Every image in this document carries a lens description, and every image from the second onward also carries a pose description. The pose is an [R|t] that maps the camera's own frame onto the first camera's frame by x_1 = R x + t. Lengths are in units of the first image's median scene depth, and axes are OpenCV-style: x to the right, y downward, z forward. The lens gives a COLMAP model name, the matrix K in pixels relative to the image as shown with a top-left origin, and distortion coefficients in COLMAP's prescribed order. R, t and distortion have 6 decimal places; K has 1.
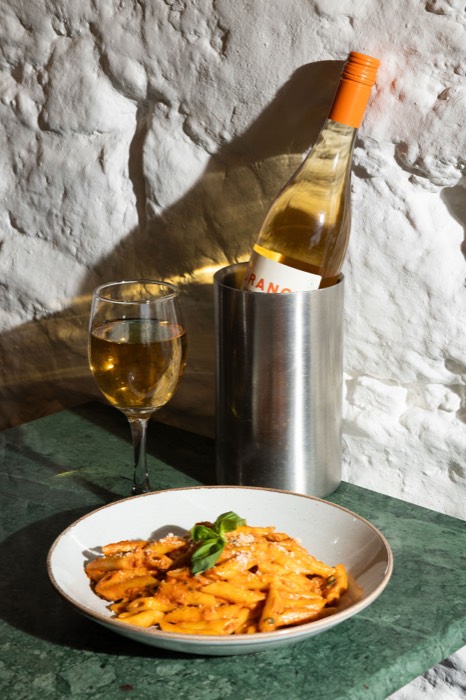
lens RADIAL K [[1425.7, 0, 230.2], [0, 1425.7, 358.4], [0, 0, 1]] dist [0.022517, -0.023216]
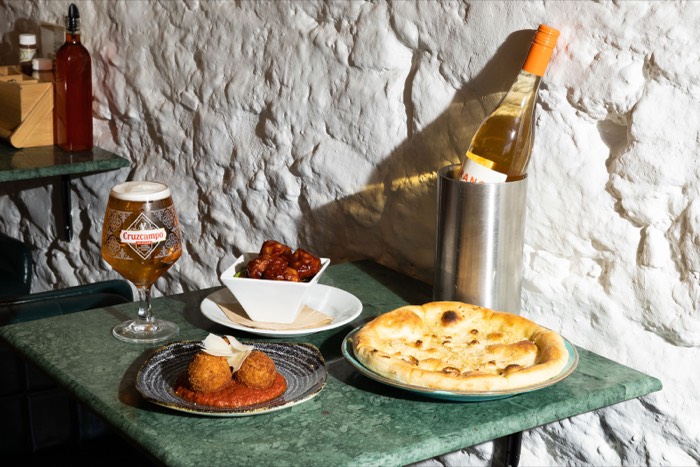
lens RADIAL K [[1312.8, 0, 350.0], [0, 1312.8, 233.5], [0, 0, 1]] dist [0.004836, -0.107587]
pose [[0.976286, 0.086024, -0.198661, 0.159531], [-0.094142, 0.995052, -0.031770, 0.053500], [0.194945, 0.049719, 0.979553, -0.307140]]
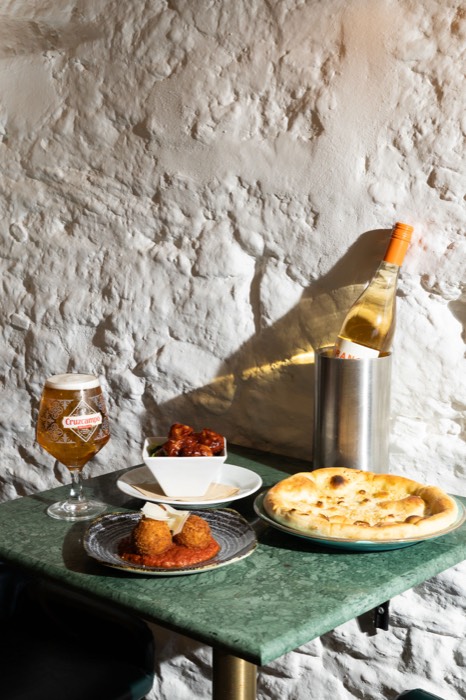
lens RADIAL K [[1062.6, 0, 218.7], [0, 1062.6, 359.7], [0, 0, 1]] dist [0.011462, -0.024838]
pose [[0.999939, 0.009536, -0.005591, -0.106911], [-0.010179, 0.991569, -0.129178, 0.105006], [0.004312, 0.129227, 0.991606, -0.228096]]
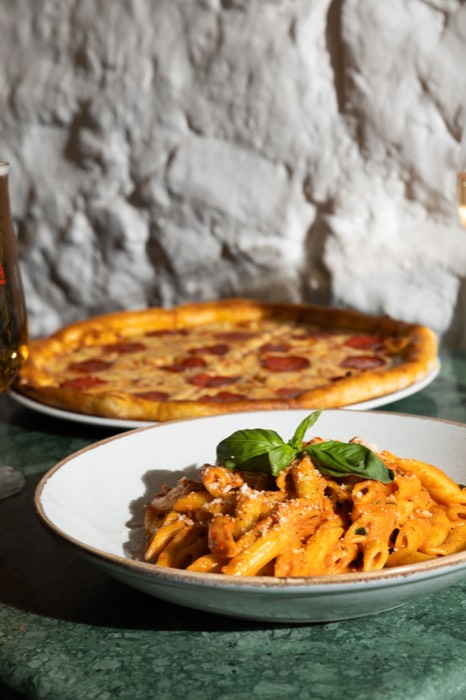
lens RADIAL K [[1416.6, 0, 221.9], [0, 1416.6, 330.7], [0, 0, 1]] dist [0.037561, -0.232999]
pose [[0.993451, -0.004210, -0.114179, -0.038370], [-0.005833, 0.996149, -0.087480, 0.126615], [0.114108, 0.087573, 0.989601, 0.173126]]
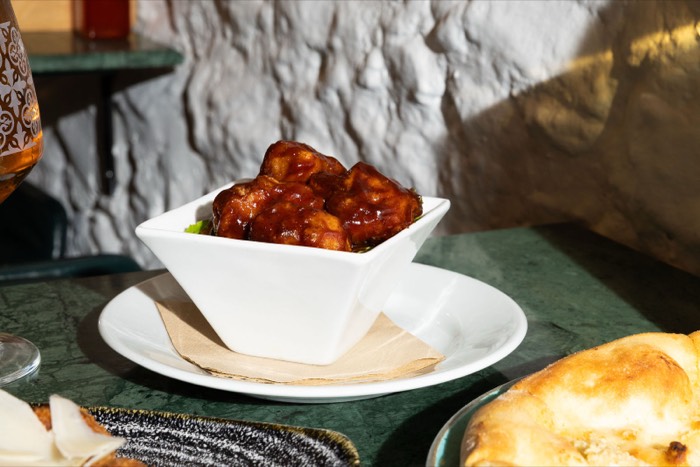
lens RADIAL K [[1472.5, 0, 350.0], [0, 1472.5, 233.5], [0, 0, 1]] dist [0.005913, -0.005700]
pose [[0.923181, 0.124150, -0.363764, 0.058028], [-0.138077, 0.990344, -0.012424, 0.063631], [0.358709, 0.061697, 0.931408, 0.404005]]
